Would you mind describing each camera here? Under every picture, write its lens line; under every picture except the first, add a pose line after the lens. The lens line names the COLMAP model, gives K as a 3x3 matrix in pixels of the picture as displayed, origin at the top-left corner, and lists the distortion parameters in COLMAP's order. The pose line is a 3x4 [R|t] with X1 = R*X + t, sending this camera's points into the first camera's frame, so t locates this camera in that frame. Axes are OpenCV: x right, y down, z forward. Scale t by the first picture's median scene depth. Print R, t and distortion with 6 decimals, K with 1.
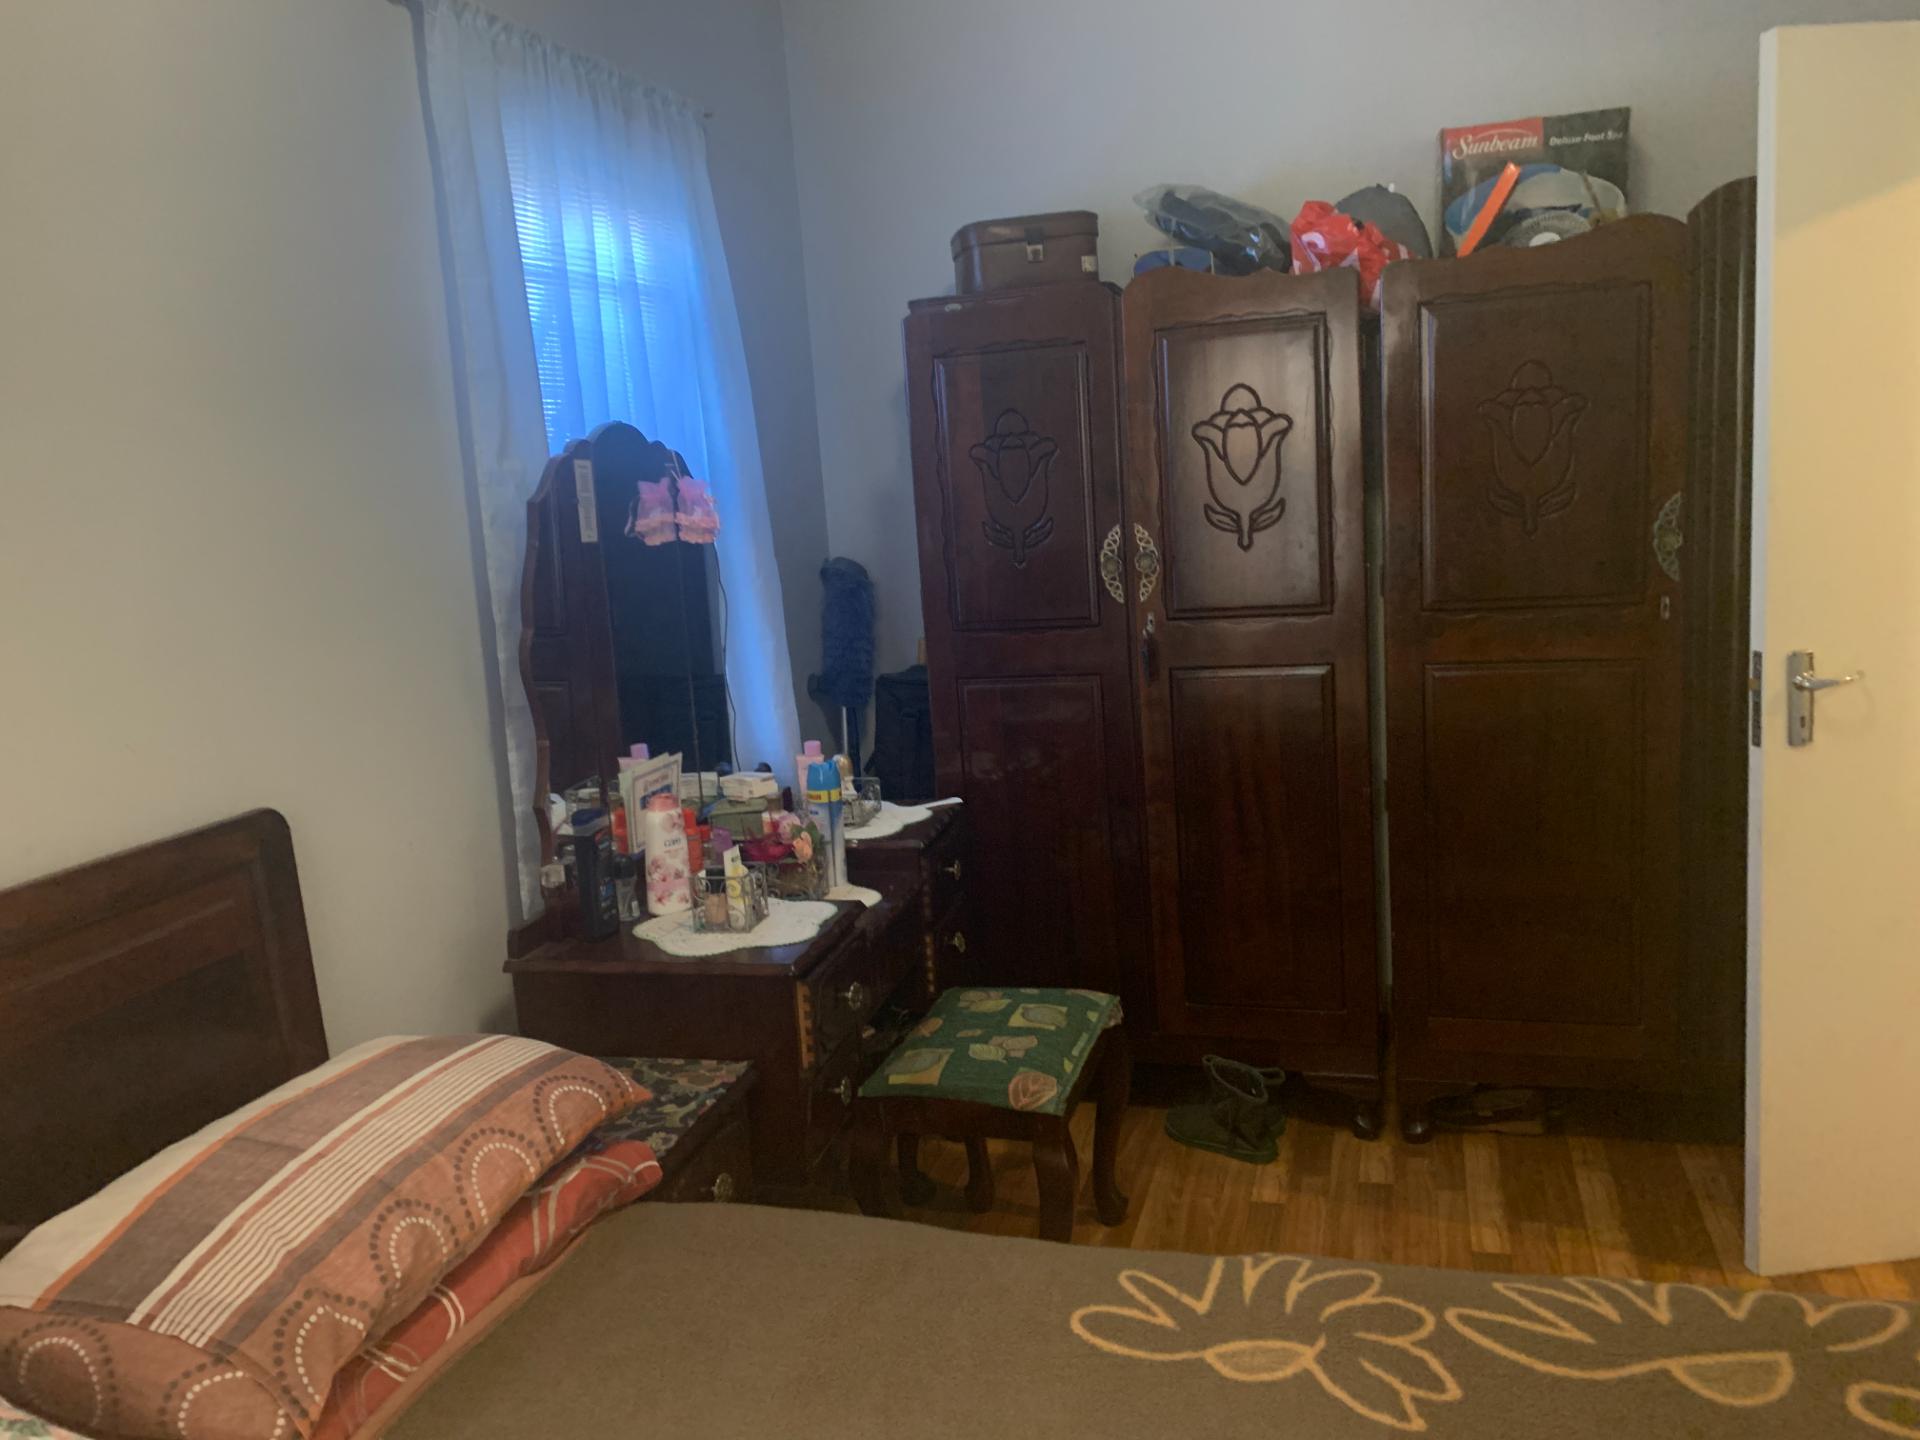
lens RADIAL K [[1467.8, 0, 956.1], [0, 1467.8, 715.7], [0, 0, 1]] dist [0.088300, -0.140681]
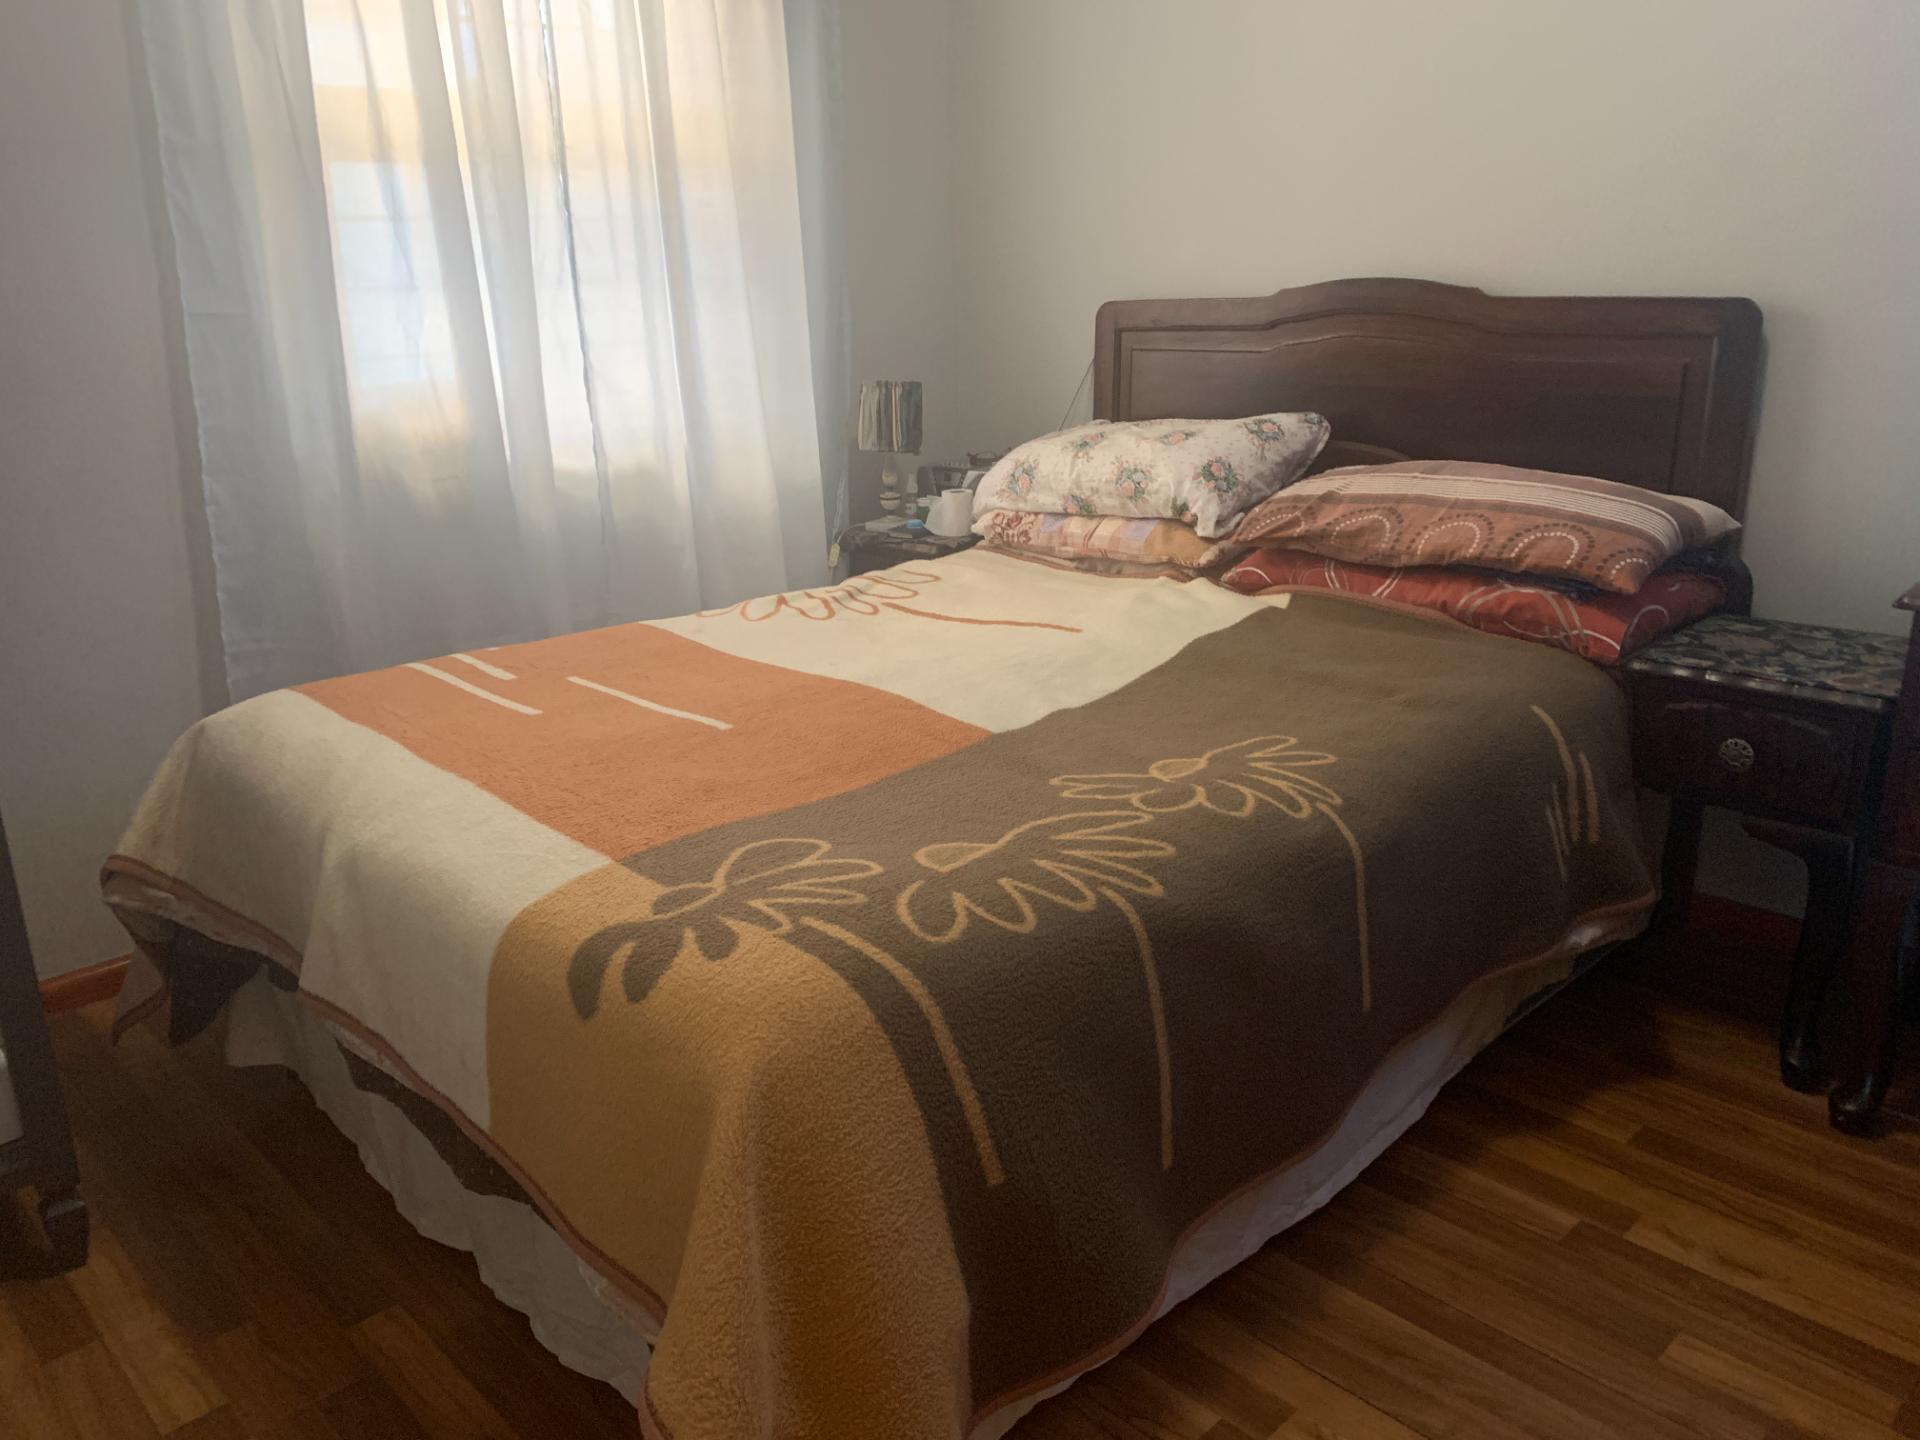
lens RADIAL K [[1467.8, 0, 956.1], [0, 1467.8, 715.7], [0, 0, 1]] dist [0.088300, -0.140681]
pose [[-0.478376, 0.343597, -0.808144, 1.262221], [-0.082158, 0.898727, 0.430743, -0.138156], [0.874303, 0.272453, -0.401700, 1.278617]]
